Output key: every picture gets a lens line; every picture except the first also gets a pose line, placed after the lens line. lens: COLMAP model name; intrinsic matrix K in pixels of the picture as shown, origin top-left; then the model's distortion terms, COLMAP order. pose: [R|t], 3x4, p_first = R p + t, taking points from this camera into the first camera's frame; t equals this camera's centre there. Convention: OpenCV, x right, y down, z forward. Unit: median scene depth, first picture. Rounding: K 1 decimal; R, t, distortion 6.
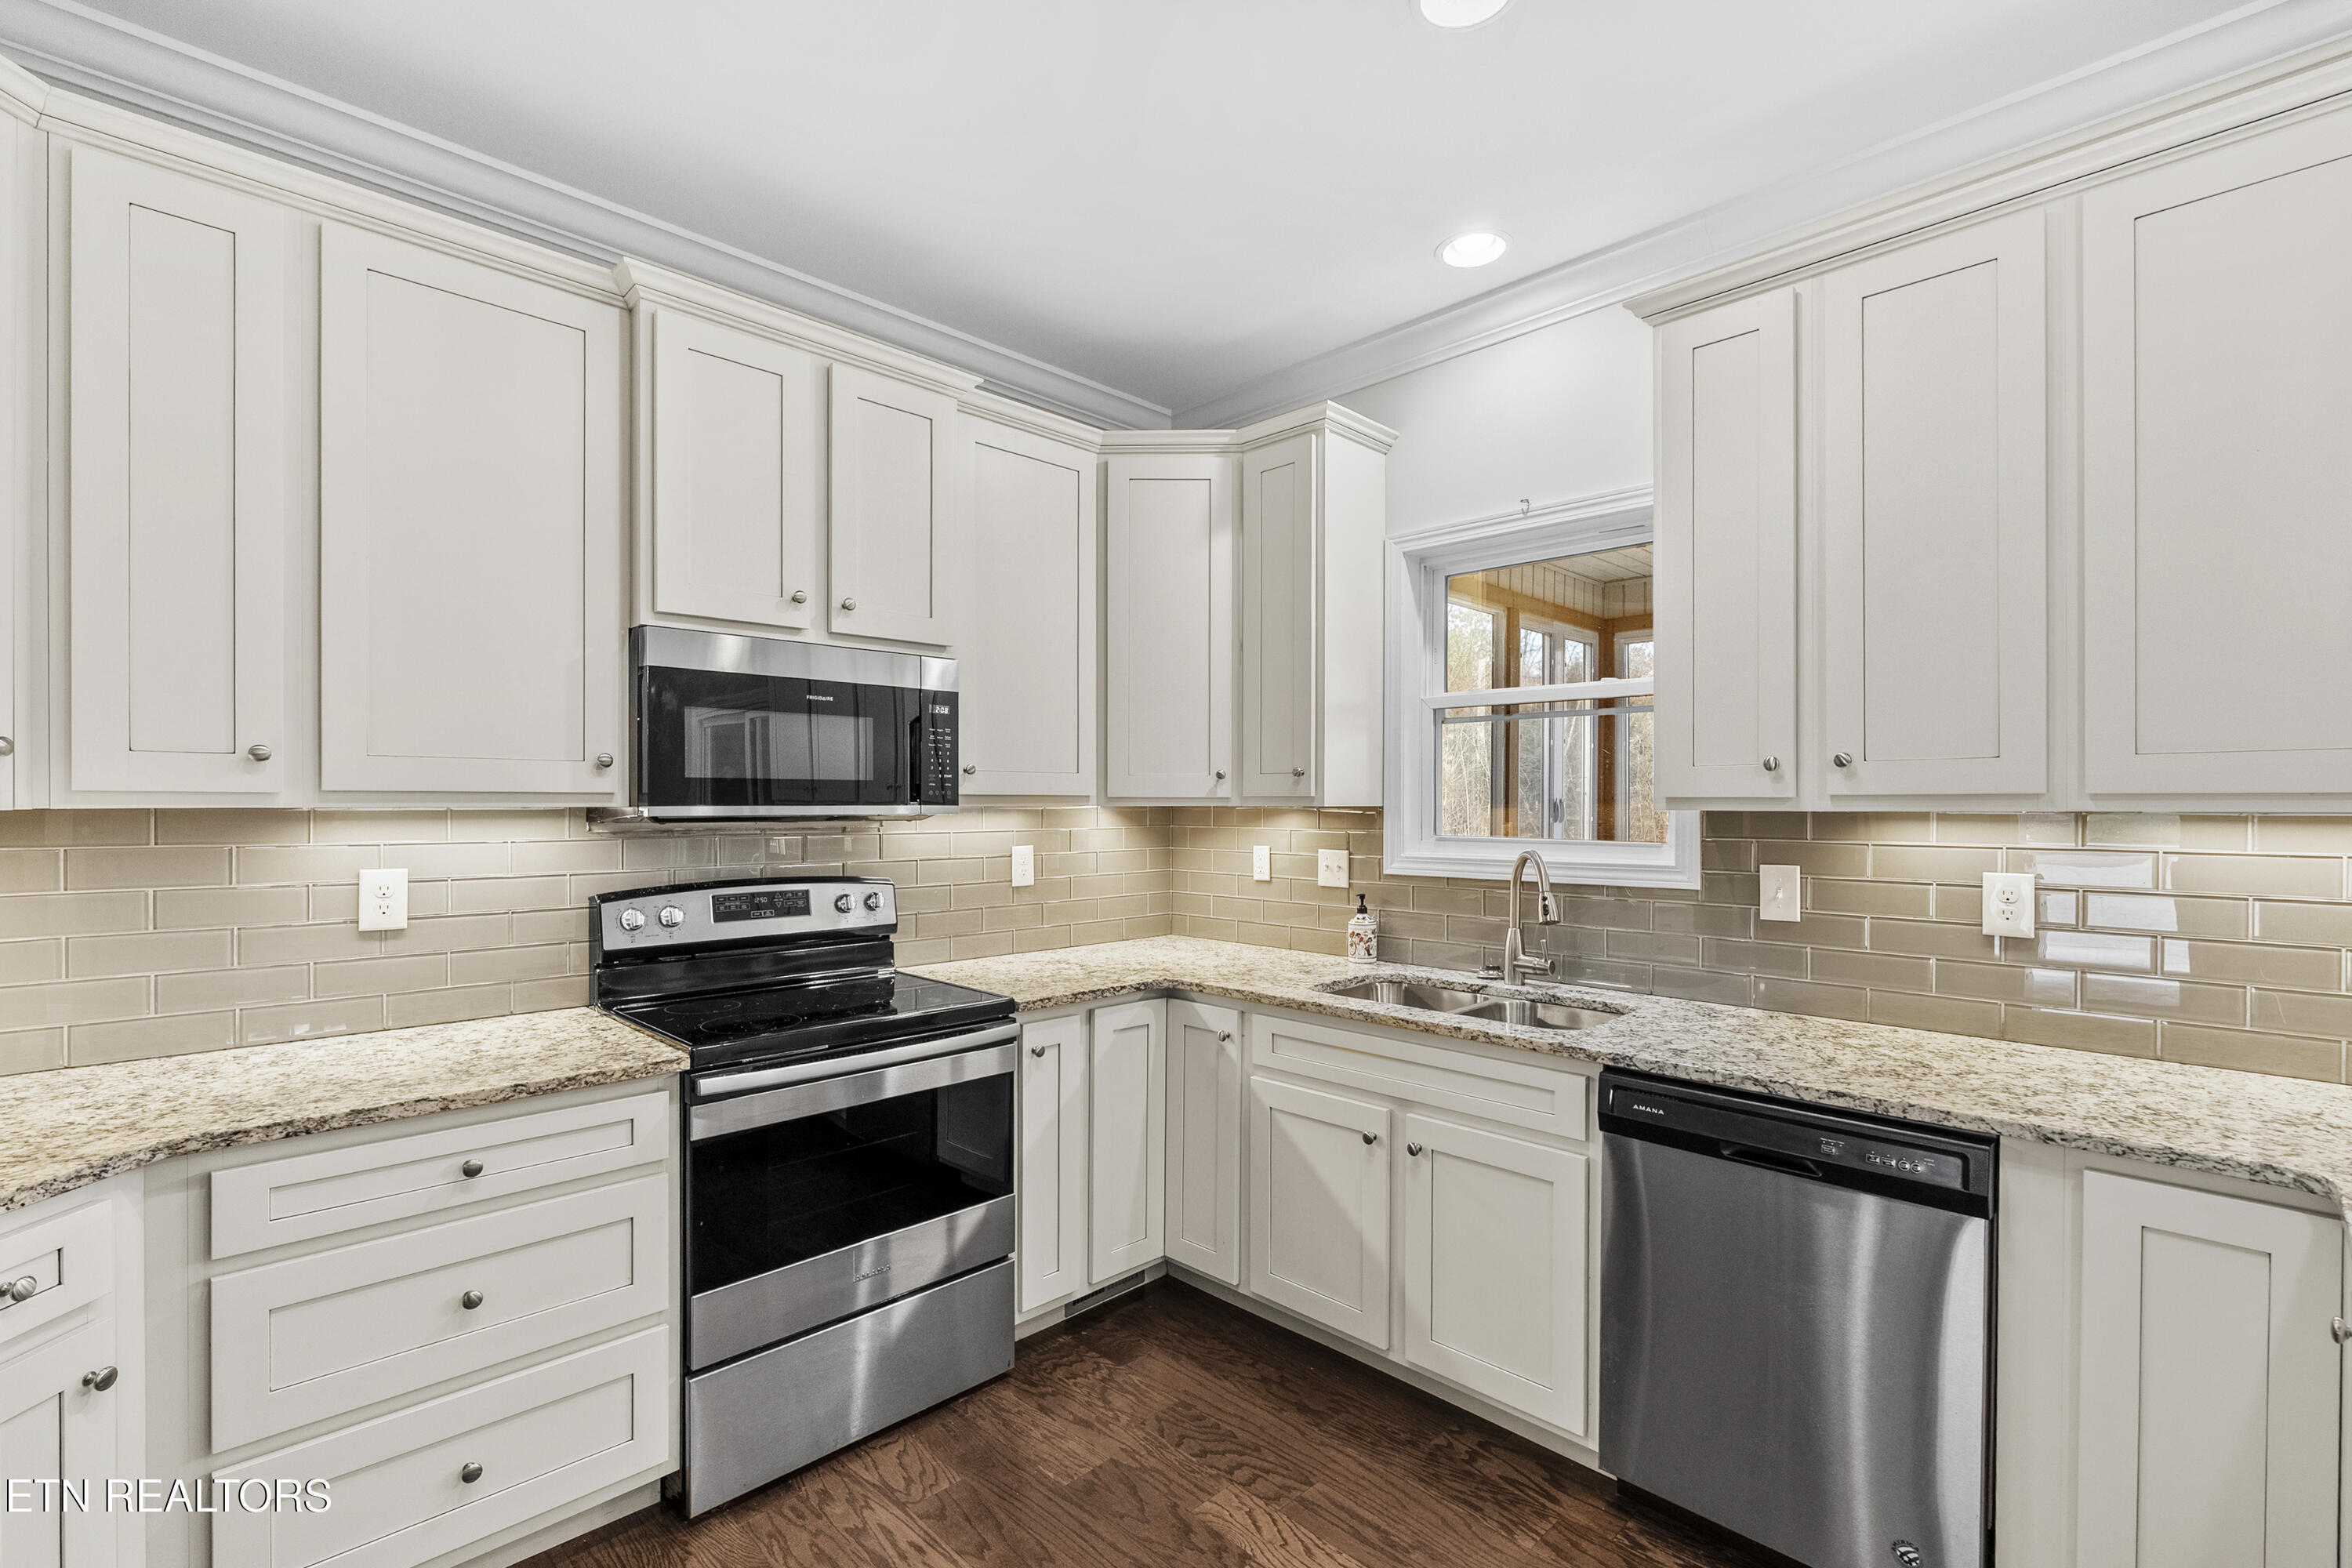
lens RADIAL K [[1050.2, 0, 1177.1], [0, 1050.2, 803.4], [0, 0, 1]] dist [-0.002577, -0.000975]
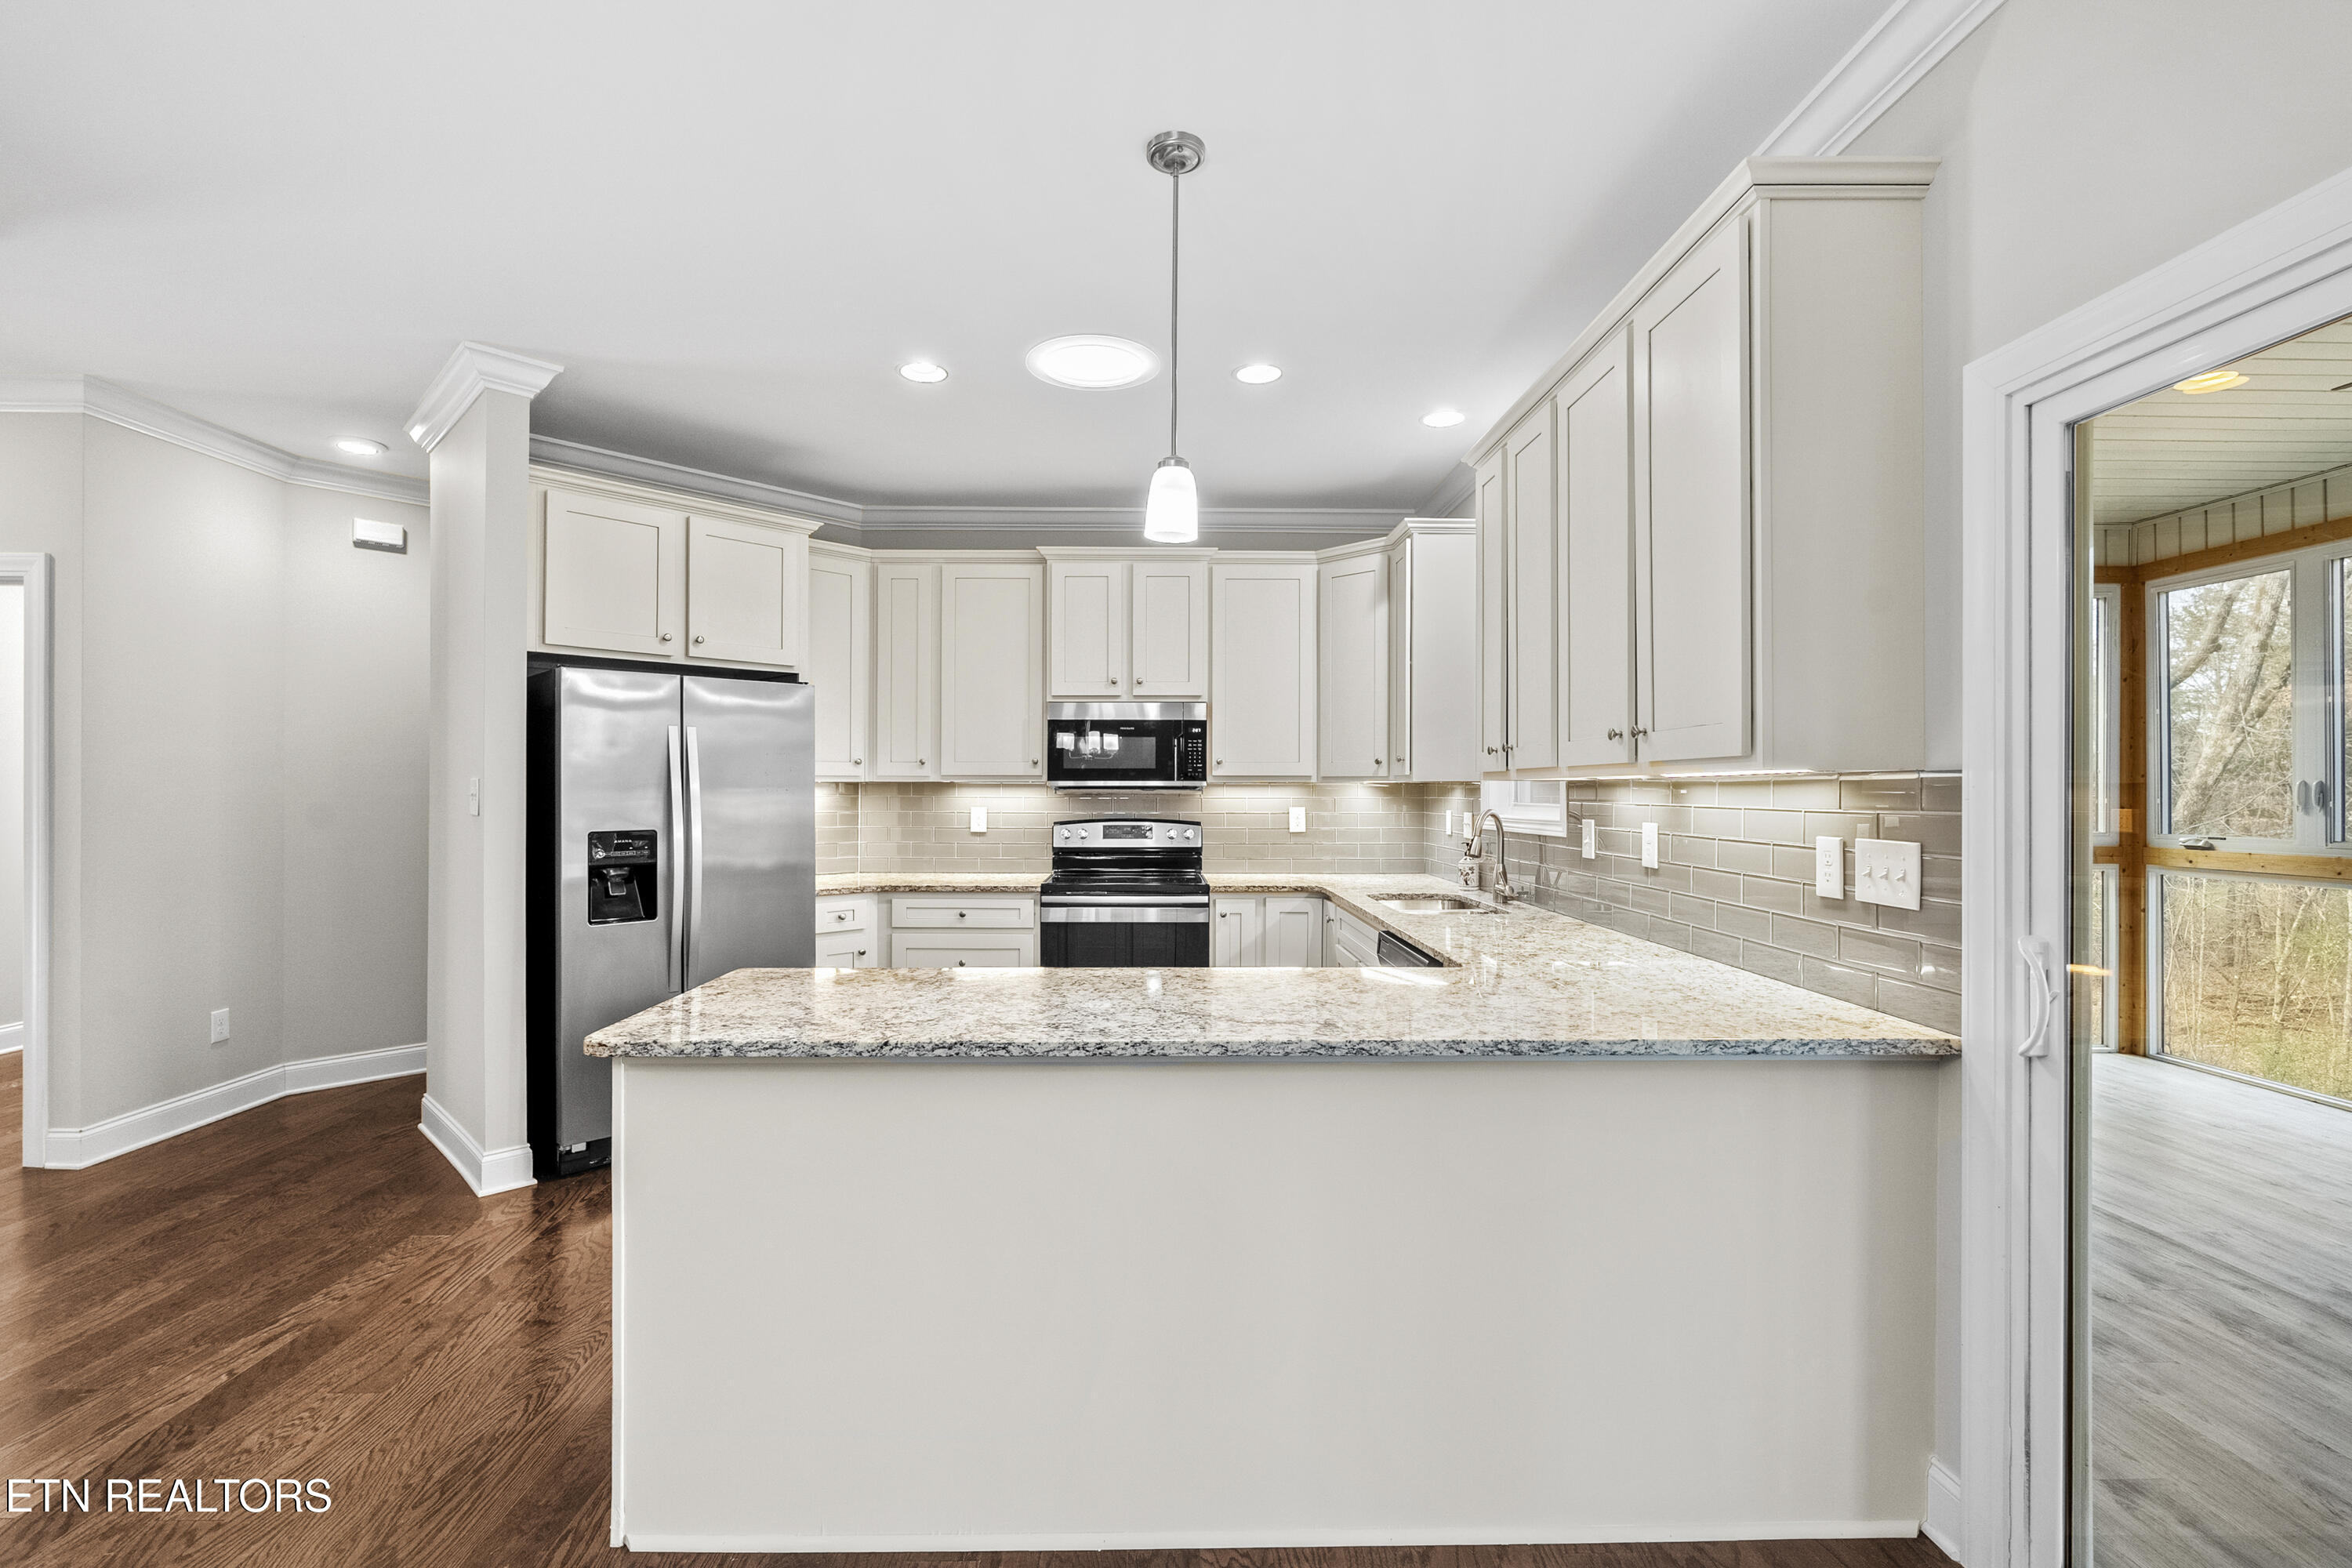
lens RADIAL K [[1050.2, 0, 1162.8], [0, 1050.2, 785.0], [0, 0, 1]] dist [-0.002577, -0.000975]
pose [[0.714371, -0.001754, -0.699765, 1.097251], [-0.001848, 0.999989, -0.004392, 0.017379], [0.699765, 0.004431, 0.714359, -0.396157]]
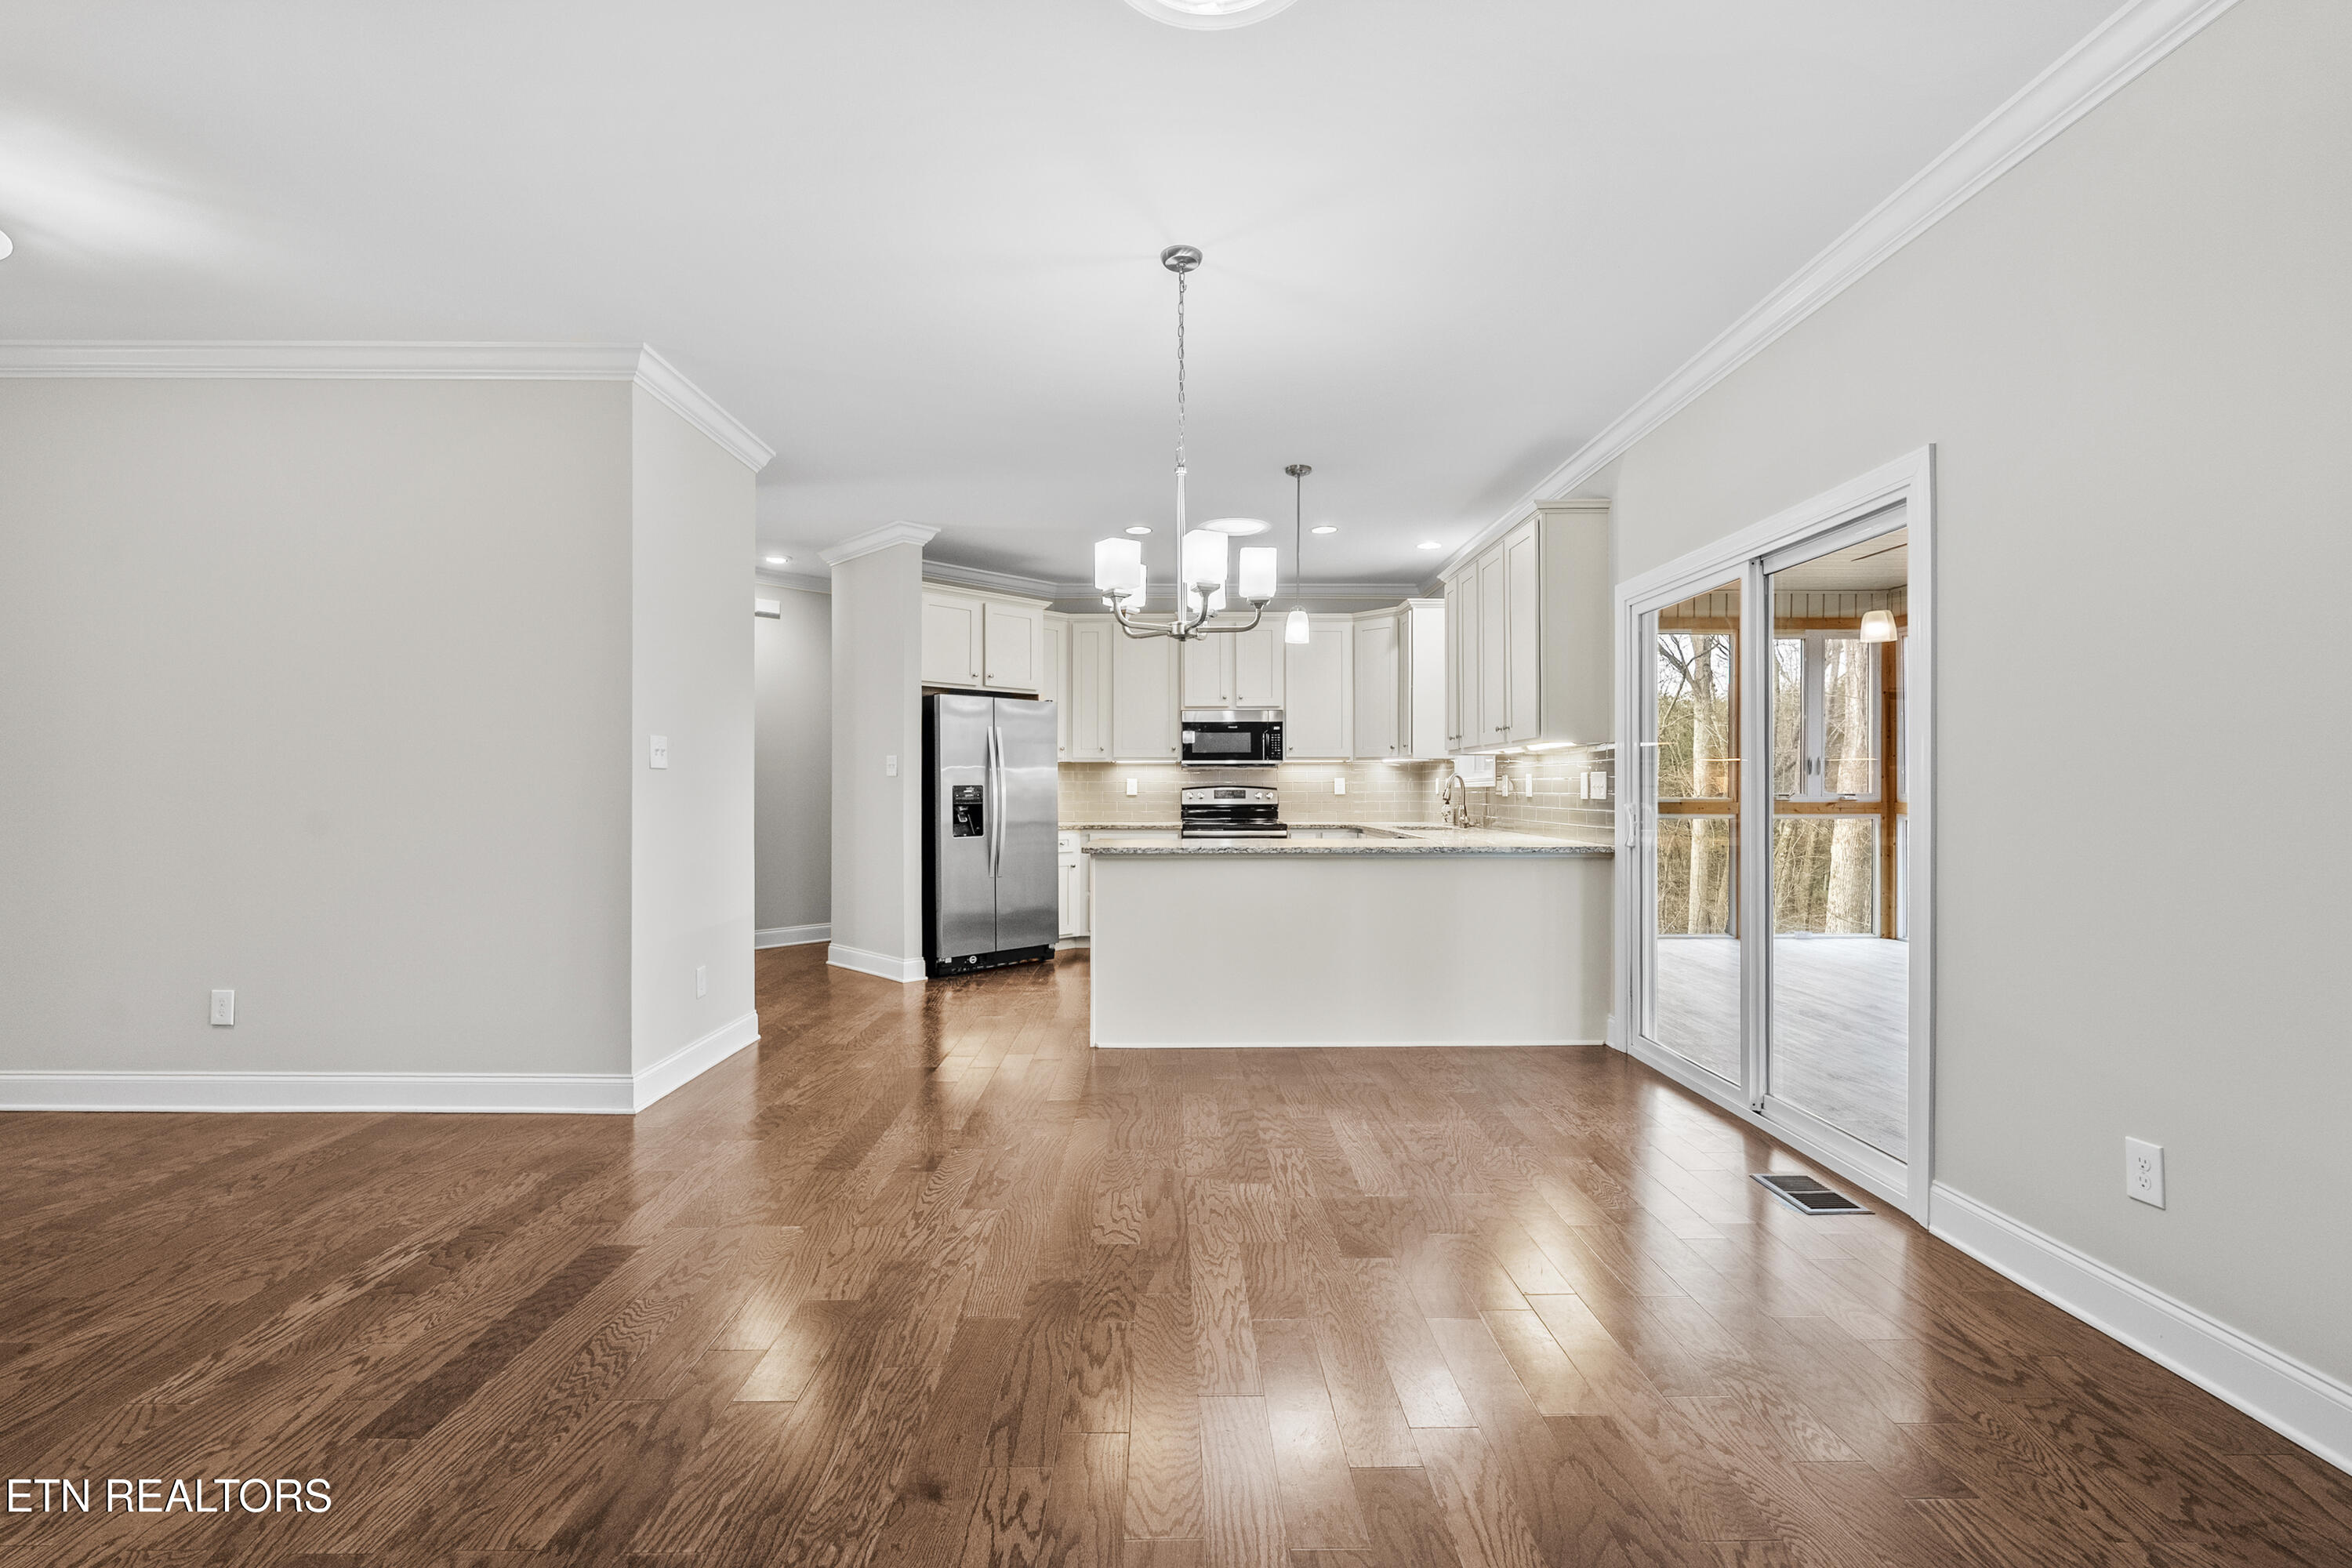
lens RADIAL K [[1050.2, 0, 1179.8], [0, 1050.2, 788.5], [0, 0, 1]] dist [-0.002577, -0.000975]
pose [[0.712690, -0.000965, -0.701479, 1.736020], [0.001536, 0.999999, 0.000185, 0.083078], [0.701478, -0.001209, 0.712690, -1.357473]]
